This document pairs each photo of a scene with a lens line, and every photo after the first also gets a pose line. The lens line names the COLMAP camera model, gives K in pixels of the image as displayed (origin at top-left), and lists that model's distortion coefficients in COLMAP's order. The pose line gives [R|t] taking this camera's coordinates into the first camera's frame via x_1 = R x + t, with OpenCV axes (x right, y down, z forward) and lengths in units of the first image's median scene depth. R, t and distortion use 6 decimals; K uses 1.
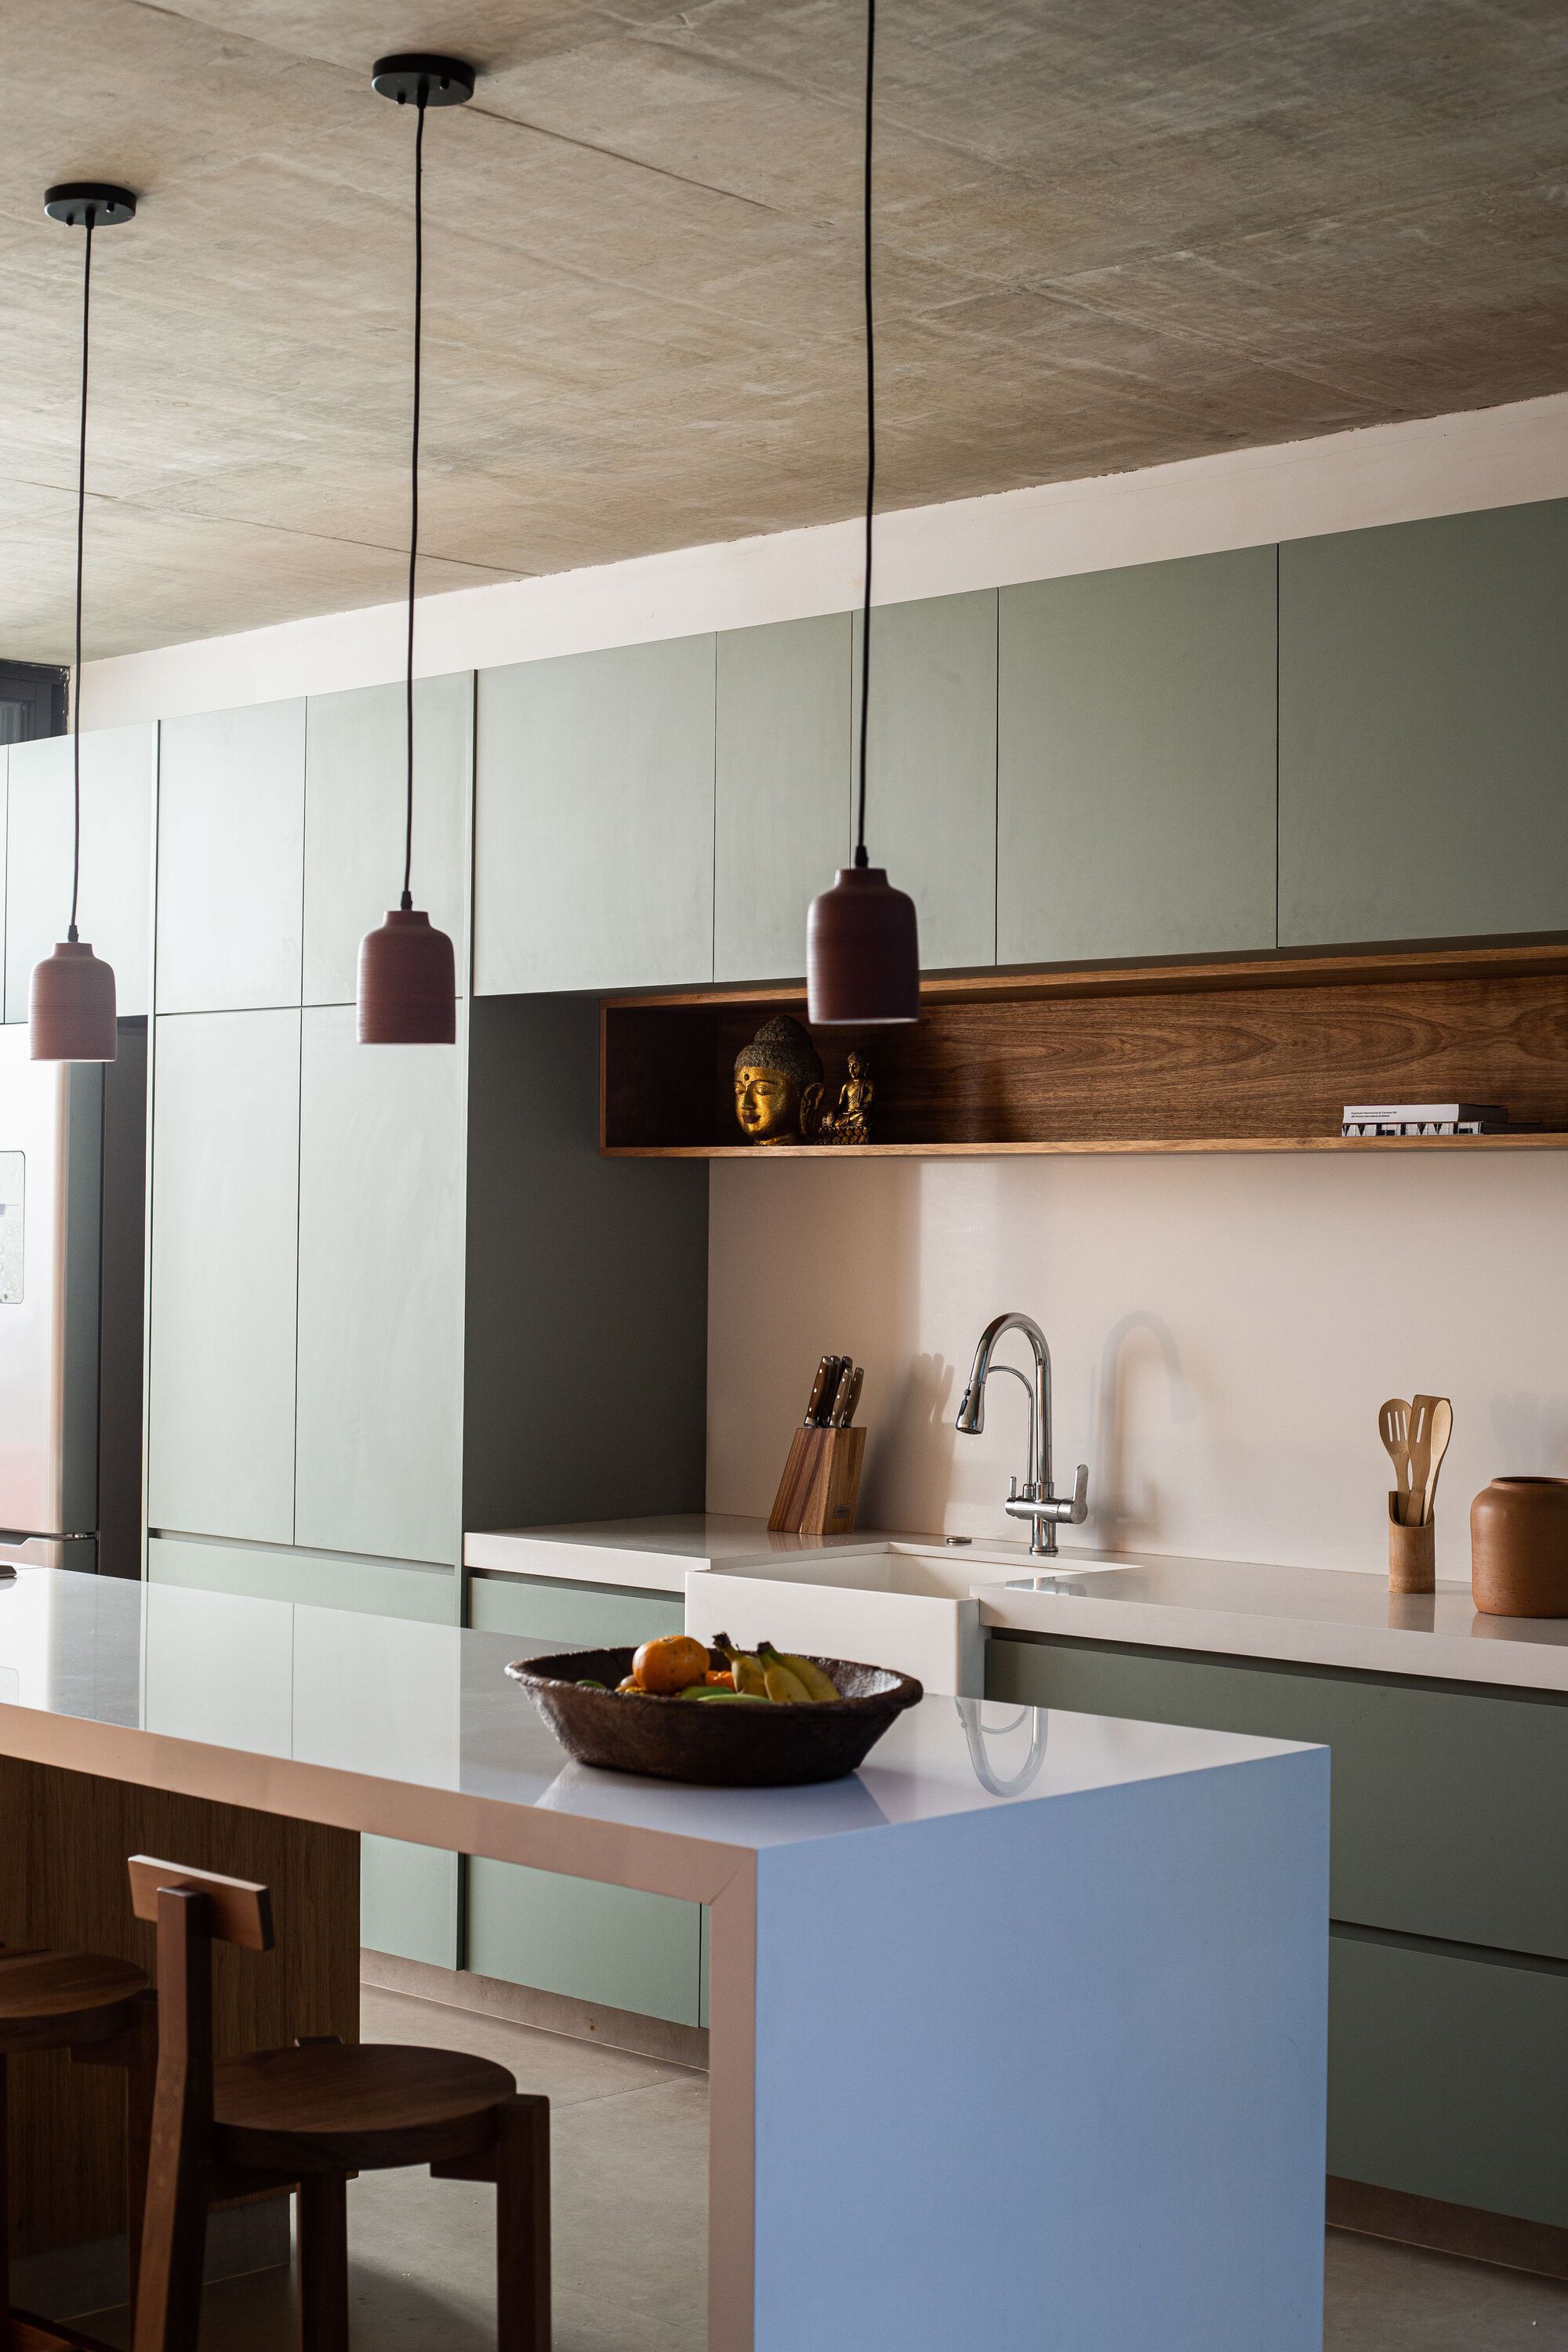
lens RADIAL K [[3387.9, 0, 781.1], [0, 3387.9, 1251.2], [0, 0, 1]] dist [-0.121930, 0.064588]
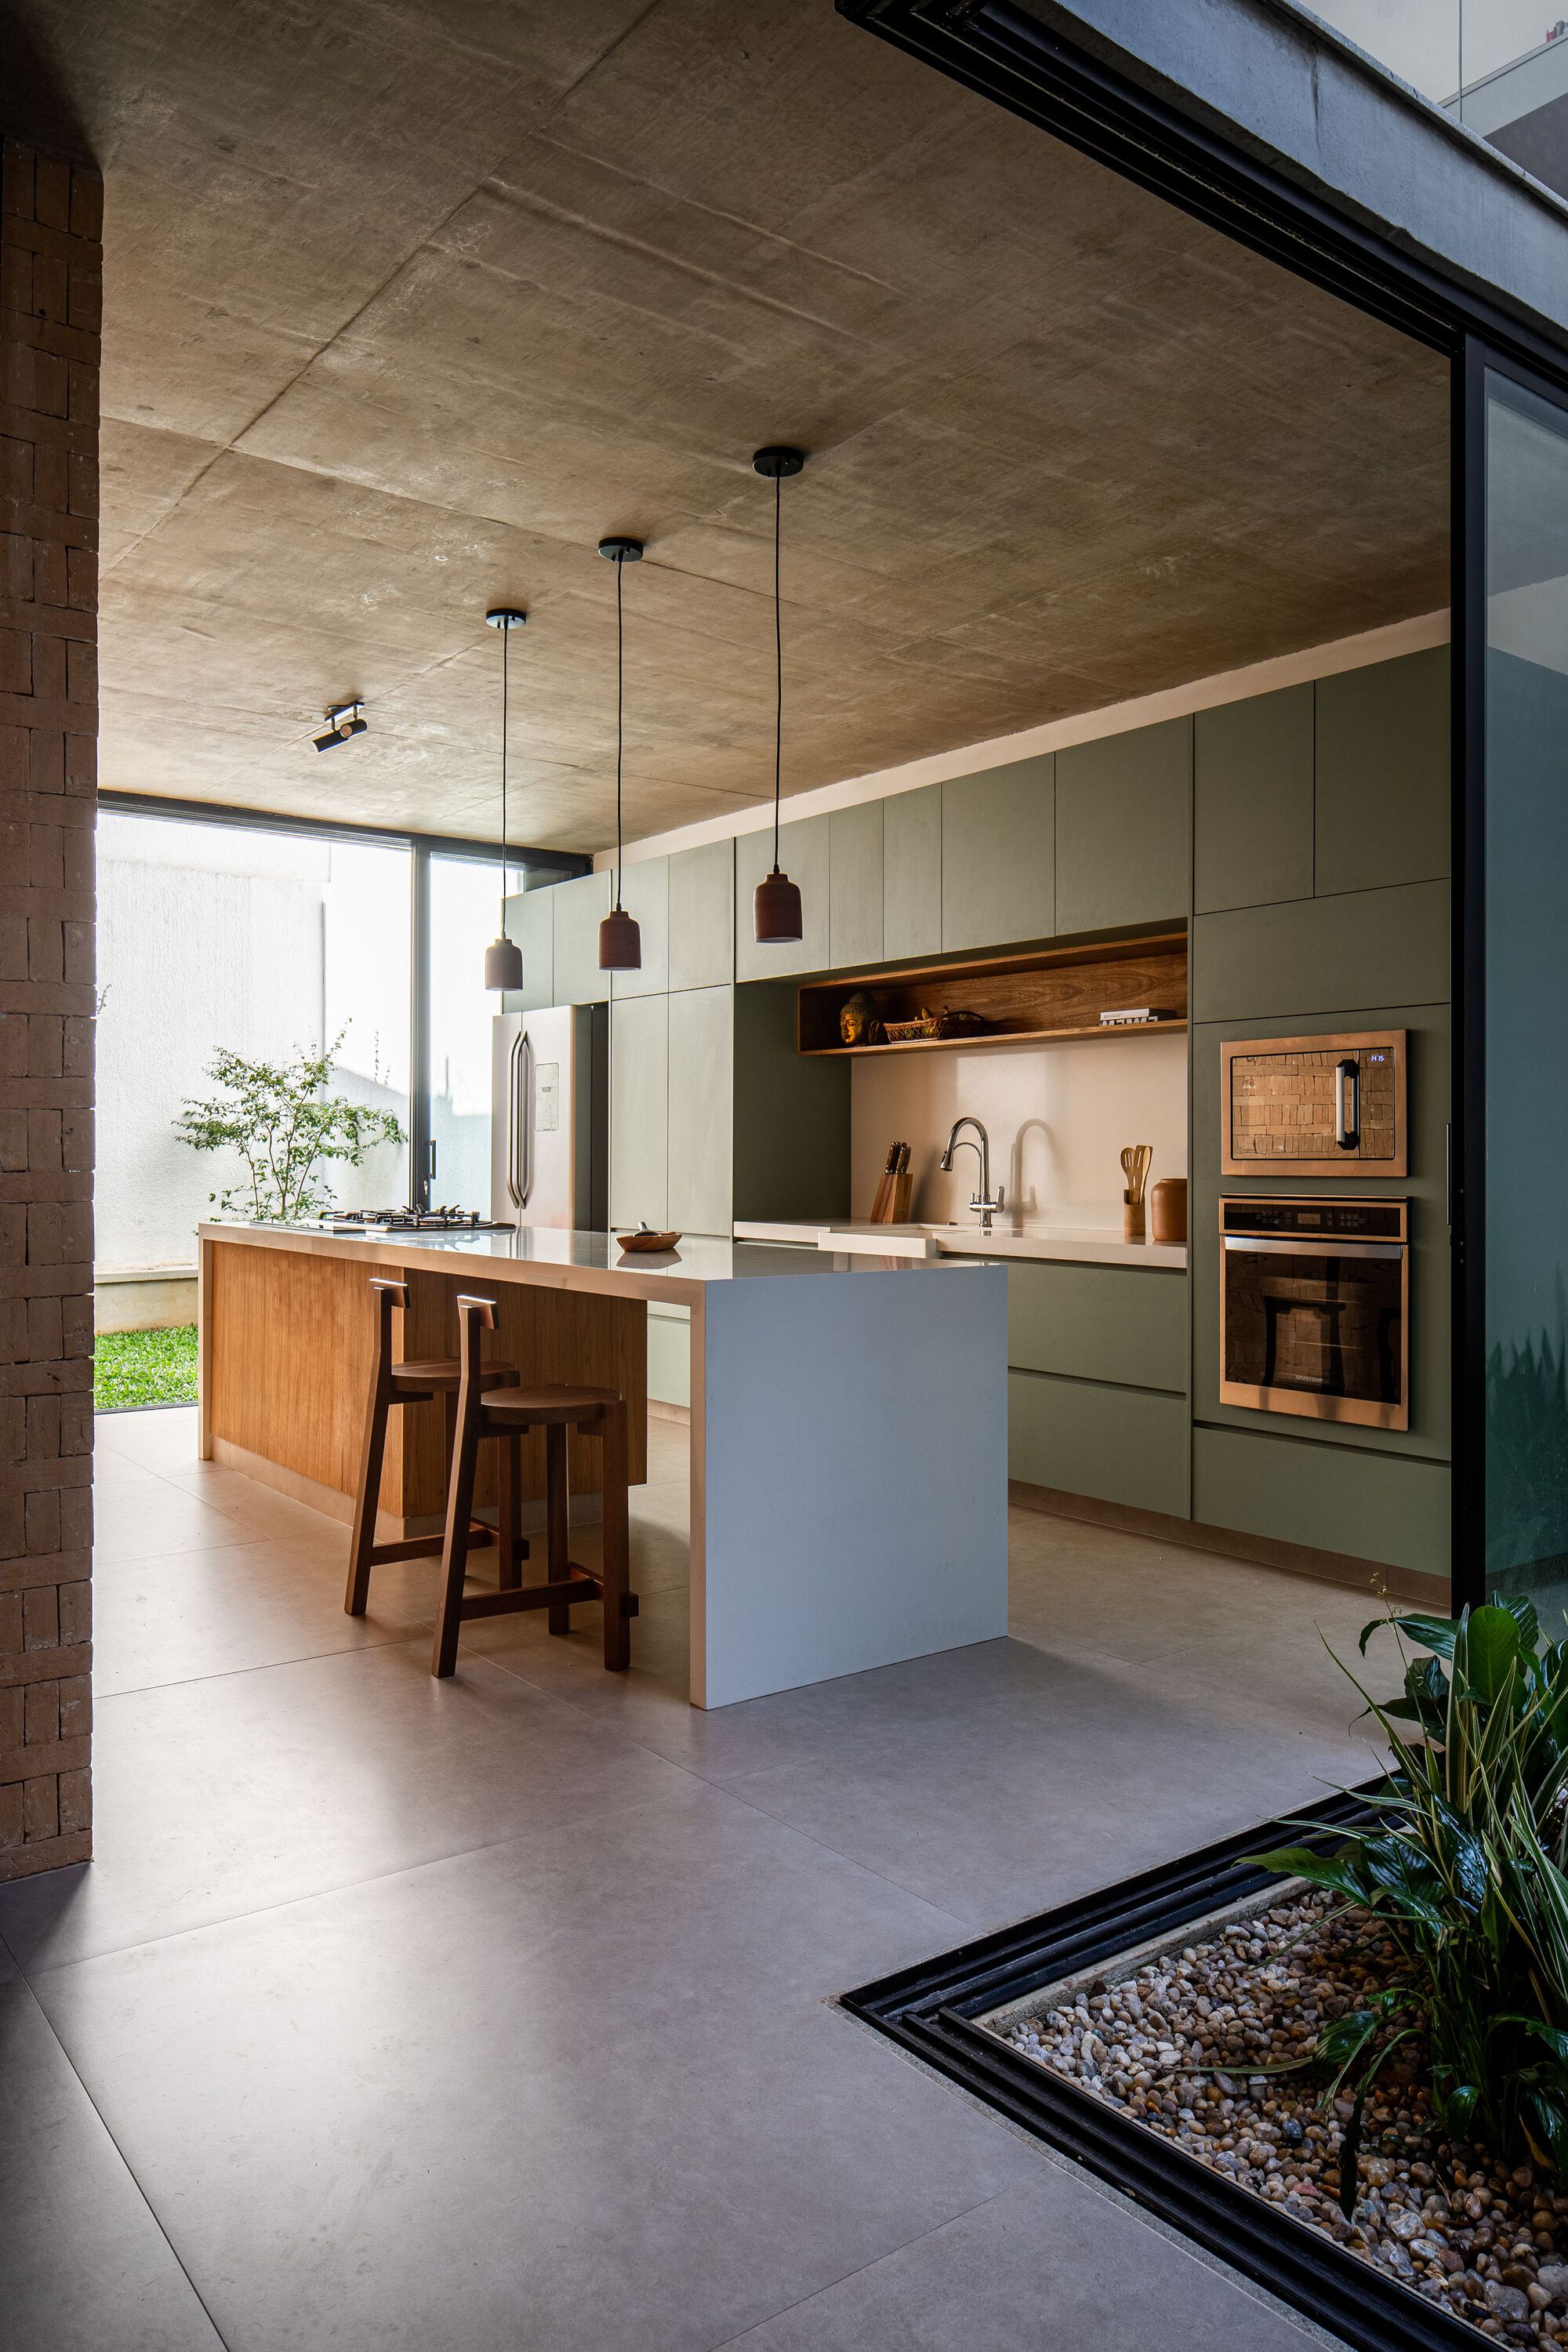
lens RADIAL K [[1581.7, 0, 790.0], [0, 1581.7, 1160.6], [0, 0, 1]] dist [-0.007157, 0.001225]
pose [[0.989839, -0.009566, -0.141870, 0.115668], [0.010381, 0.999934, 0.005005, 0.046899], [0.141813, -0.006427, 0.989873, -0.042955]]
